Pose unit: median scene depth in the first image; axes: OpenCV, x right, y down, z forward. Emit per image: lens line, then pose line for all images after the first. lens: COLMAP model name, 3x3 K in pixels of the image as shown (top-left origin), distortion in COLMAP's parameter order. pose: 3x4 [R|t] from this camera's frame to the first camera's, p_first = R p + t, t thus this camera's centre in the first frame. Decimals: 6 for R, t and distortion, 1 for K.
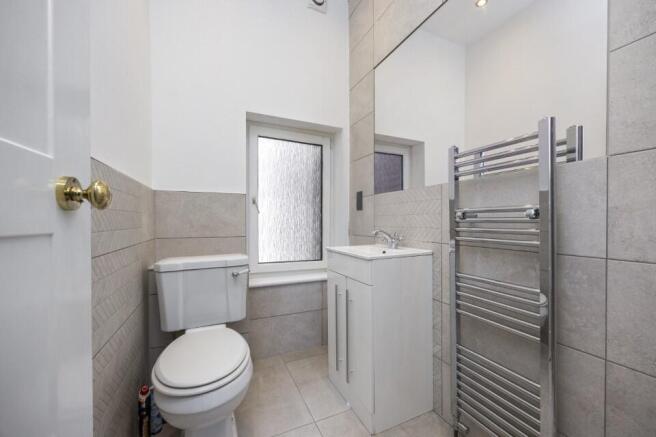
lens RADIAL K [[256.4, 0, 327.5], [0, 256.4, 221.0], [0, 0, 1]] dist [-0.000558, -0.000319]
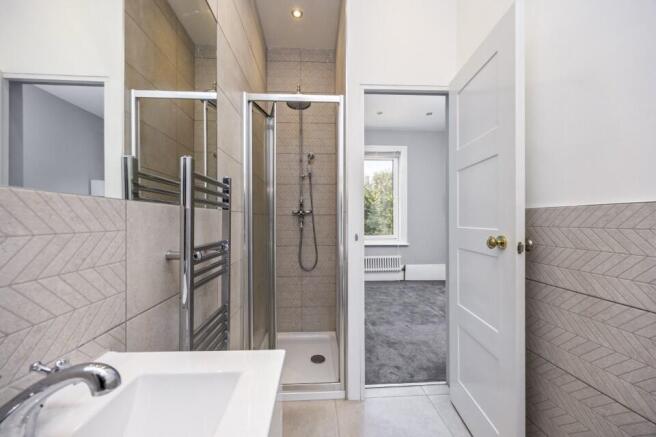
lens RADIAL K [[256.4, 0, 328.0], [0, 256.4, 218.8], [0, 0, 1]] dist [-0.000558, -0.000319]
pose [[-0.927462, -0.001106, 0.373917, -0.054704], [-0.001209, 0.999999, -0.000042, -0.063049], [-0.373916, -0.000491, -0.927462, 0.763724]]
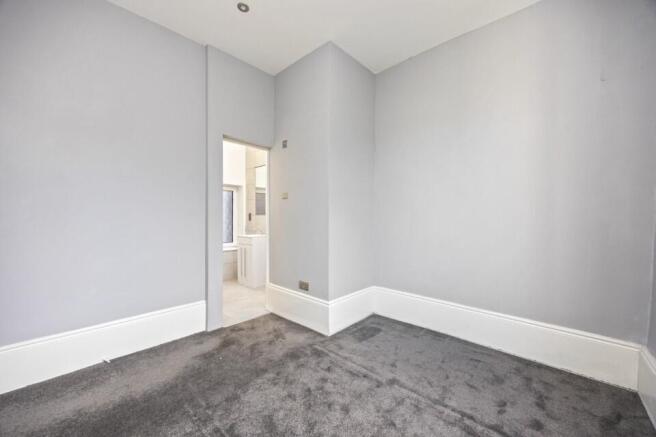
lens RADIAL K [[256.4, 0, 327.0], [0, 256.4, 224.0], [0, 0, 1]] dist [-0.000558, -0.000319]
pose [[0.921394, -0.003926, 0.388611, -0.159995], [-0.008136, 0.999535, 0.029388, -0.096183], [-0.388545, -0.030240, 0.920933, -1.670766]]
